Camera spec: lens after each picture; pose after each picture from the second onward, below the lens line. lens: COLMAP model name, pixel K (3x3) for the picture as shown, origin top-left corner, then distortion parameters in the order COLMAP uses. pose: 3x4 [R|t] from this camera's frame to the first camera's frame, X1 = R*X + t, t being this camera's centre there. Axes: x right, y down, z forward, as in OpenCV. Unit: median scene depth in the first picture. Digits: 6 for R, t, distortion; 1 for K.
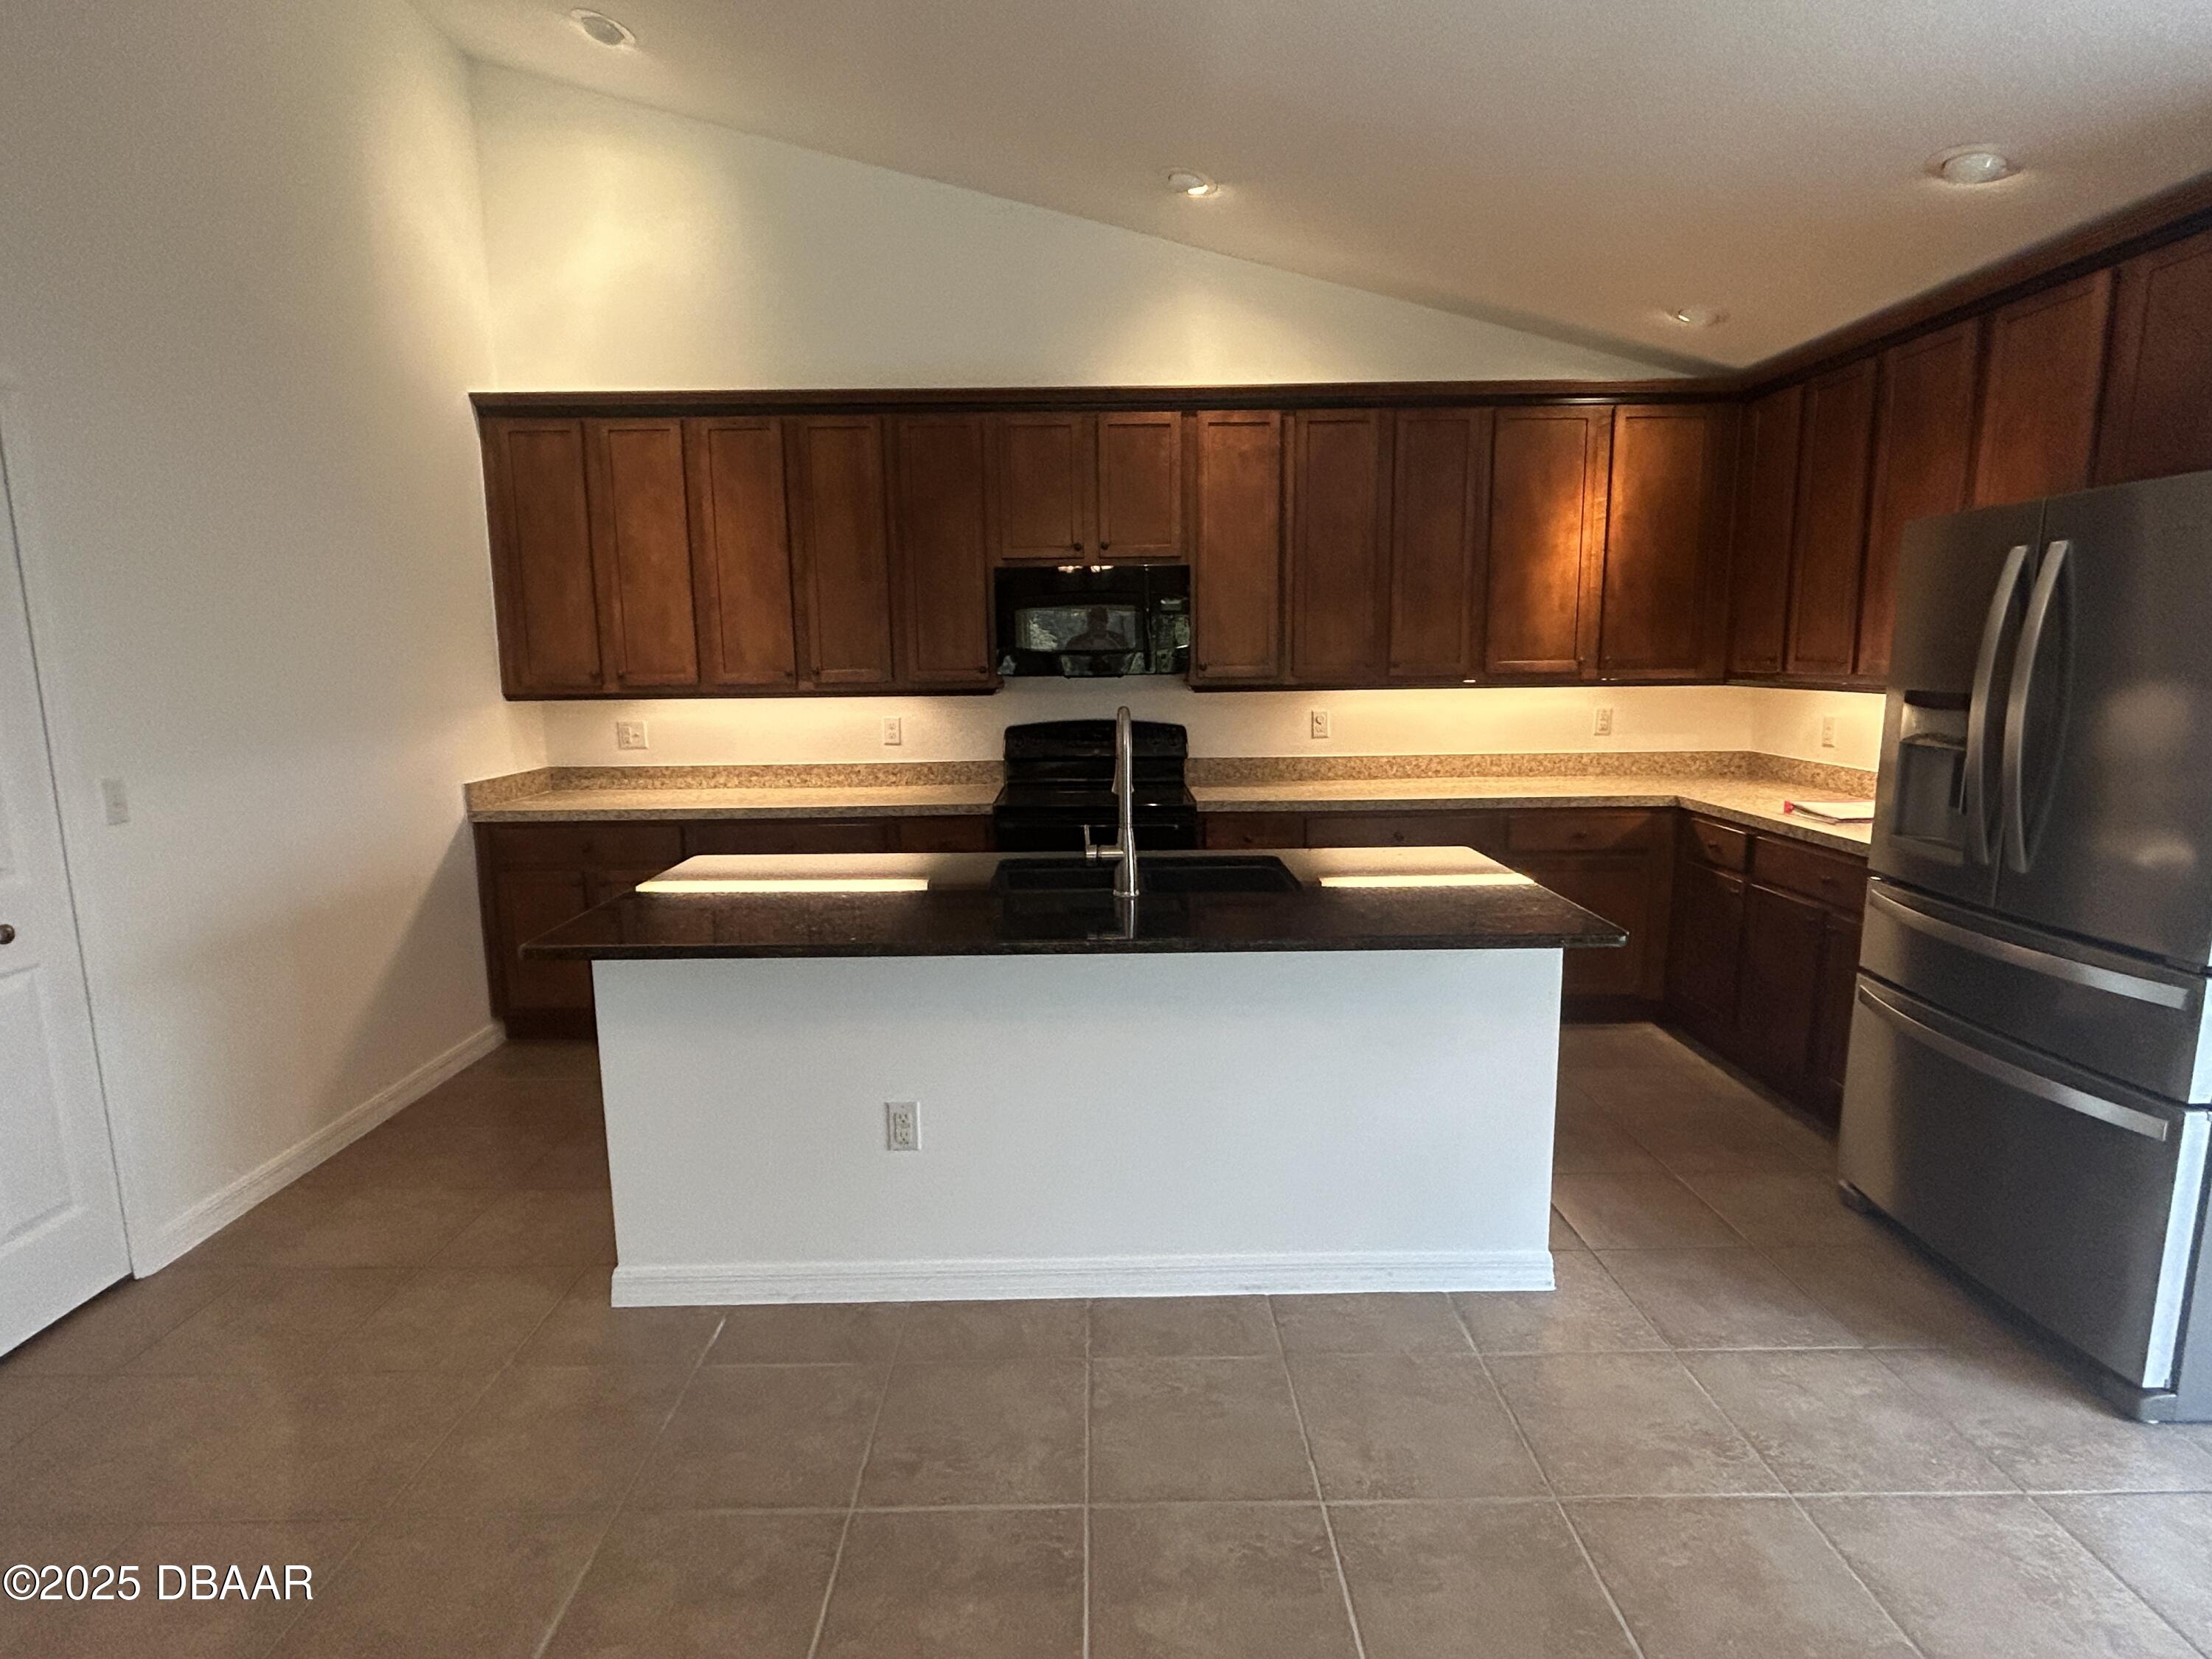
lens RADIAL K [[1126.1, 0, 1103.1], [0, 1126.1, 824.4], [0, 0, 1]] dist [-0.001183, 0.000951]
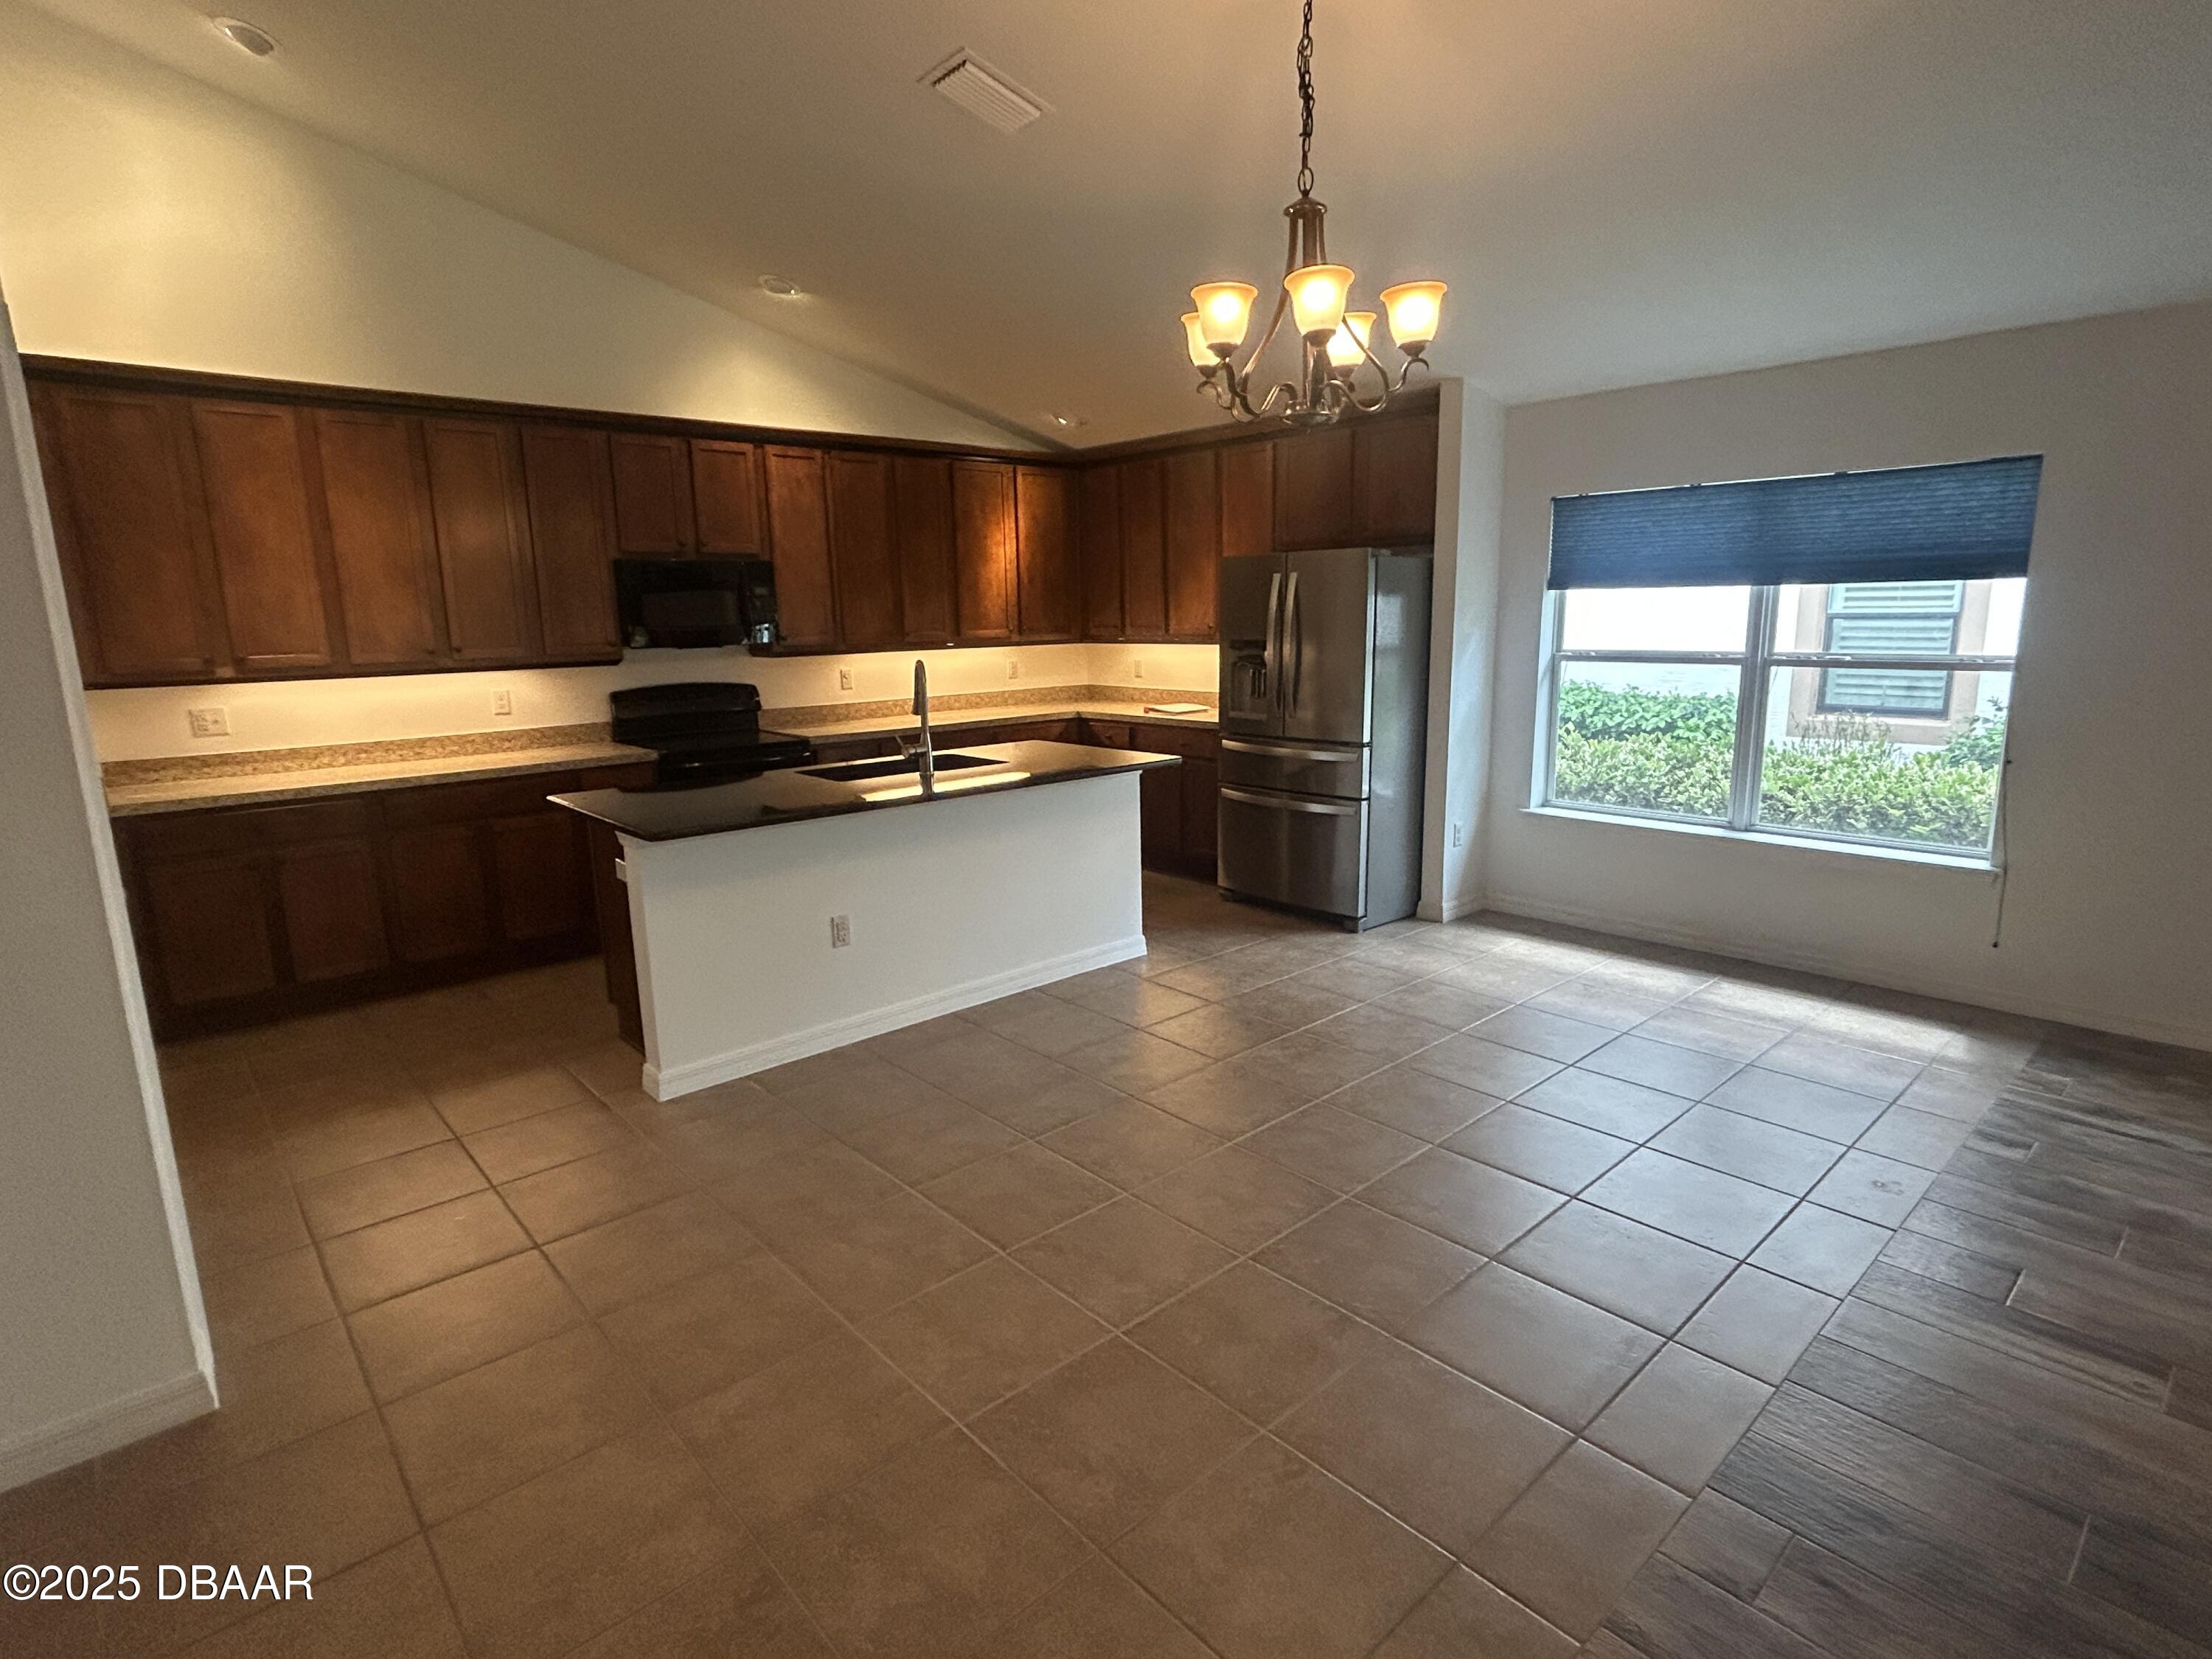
lens RADIAL K [[1126.1, 0, 1106.3], [0, 1126.1, 832.0], [0, 0, 1]] dist [-0.001183, 0.000951]
pose [[0.748701, -0.132314, 0.649569, -0.531414], [0.112942, 0.991012, 0.071686, 0.035403], [-0.653216, 0.019692, 0.756916, -0.256524]]
